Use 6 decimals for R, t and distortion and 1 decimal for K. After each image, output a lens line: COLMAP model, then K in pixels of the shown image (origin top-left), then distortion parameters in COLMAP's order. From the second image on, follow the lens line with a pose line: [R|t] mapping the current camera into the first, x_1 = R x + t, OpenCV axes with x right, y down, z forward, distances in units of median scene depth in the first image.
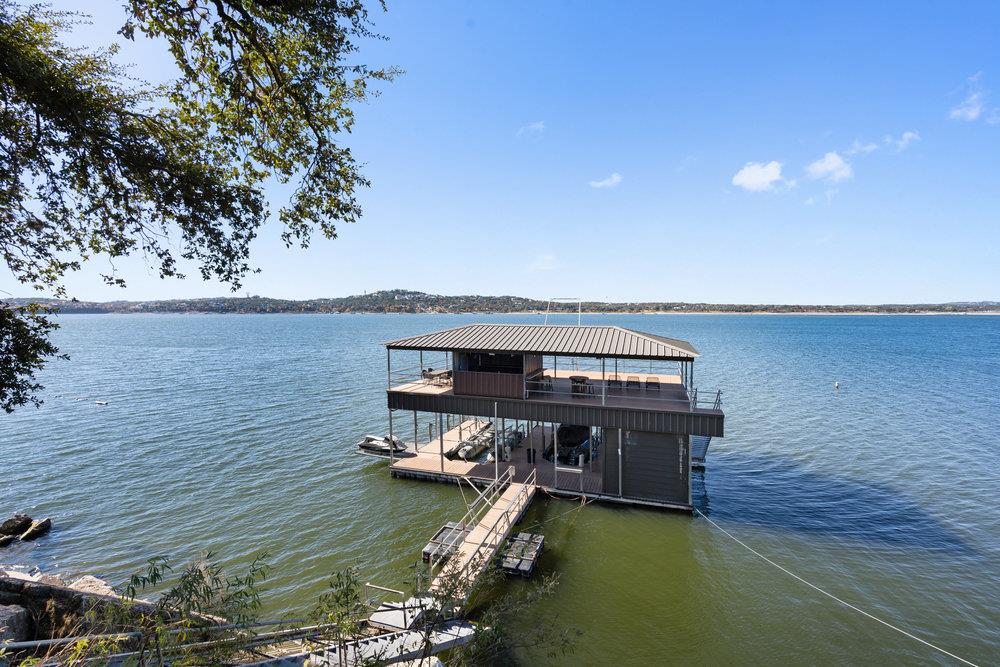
lens RADIAL K [[460.1, 0, 508.3], [0, 460.1, 334.6], [0, 0, 1]] dist [0.003279, 0.001267]
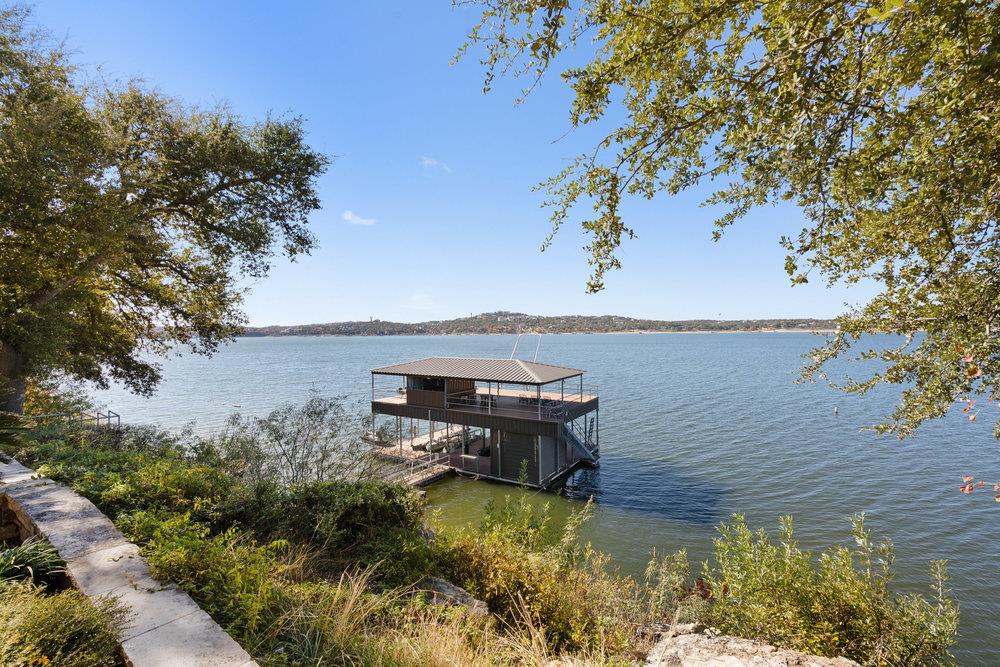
lens RADIAL K [[460.1, 0, 500.8], [0, 460.1, 334.6], [0, 0, 1]] dist [0.003279, 0.001267]
pose [[0.970625, -0.009828, -0.240396, 0.492108], [-0.000453, 0.999089, -0.042675, -0.031713], [0.240596, 0.041530, 0.969736, -0.362008]]
